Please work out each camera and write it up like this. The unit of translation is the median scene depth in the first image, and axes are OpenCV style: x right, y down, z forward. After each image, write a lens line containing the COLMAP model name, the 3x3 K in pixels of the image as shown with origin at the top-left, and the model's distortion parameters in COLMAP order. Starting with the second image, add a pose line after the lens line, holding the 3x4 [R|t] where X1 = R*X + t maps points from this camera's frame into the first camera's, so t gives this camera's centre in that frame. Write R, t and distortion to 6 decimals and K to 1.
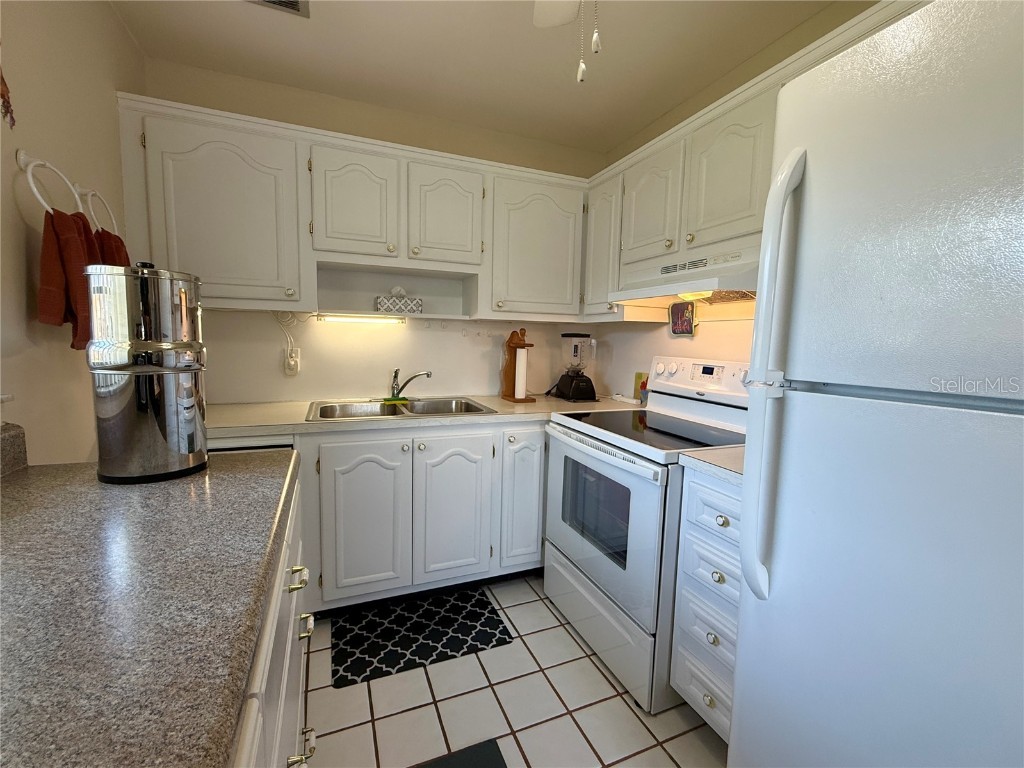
lens RADIAL K [[438.2, 0, 510.4], [0, 438.2, 383.4], [0, 0, 1]] dist [-0.000866, -0.000327]
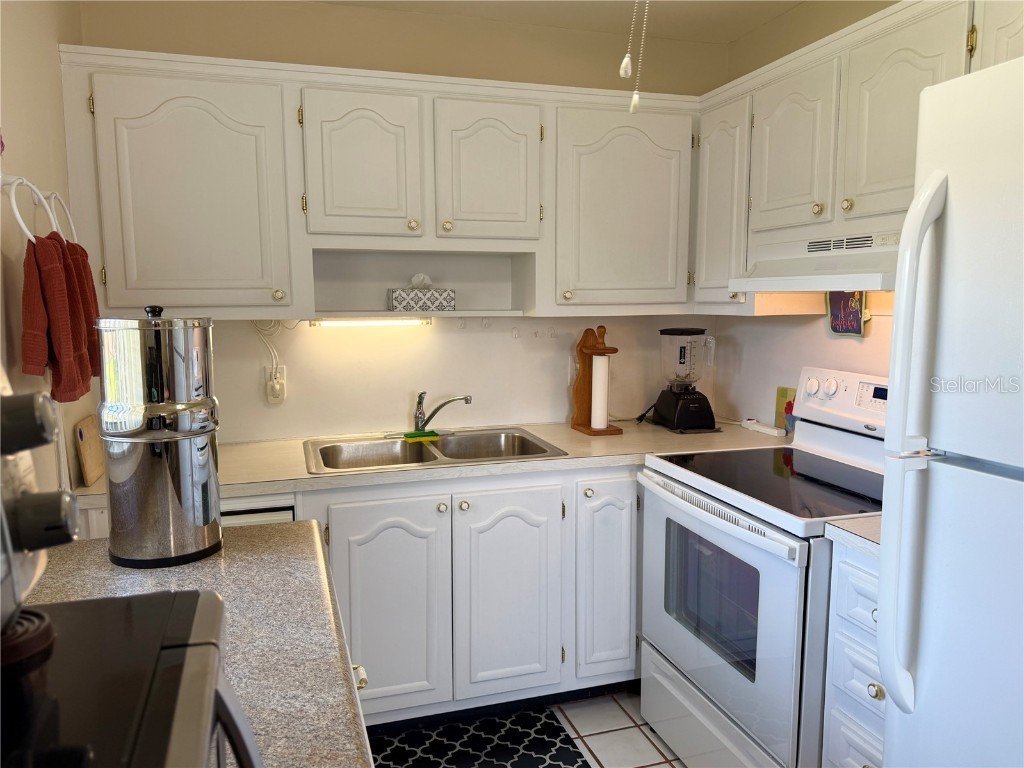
lens RADIAL K [[743.9, 0, 512.4], [0, 743.9, 389.0], [0, 0, 1]] dist [0.140562, -0.253634]
pose [[0.995882, -0.017316, -0.088994, -0.009782], [0.019283, 0.999587, 0.021290, -0.067210], [0.088588, -0.022919, 0.995805, -0.197369]]
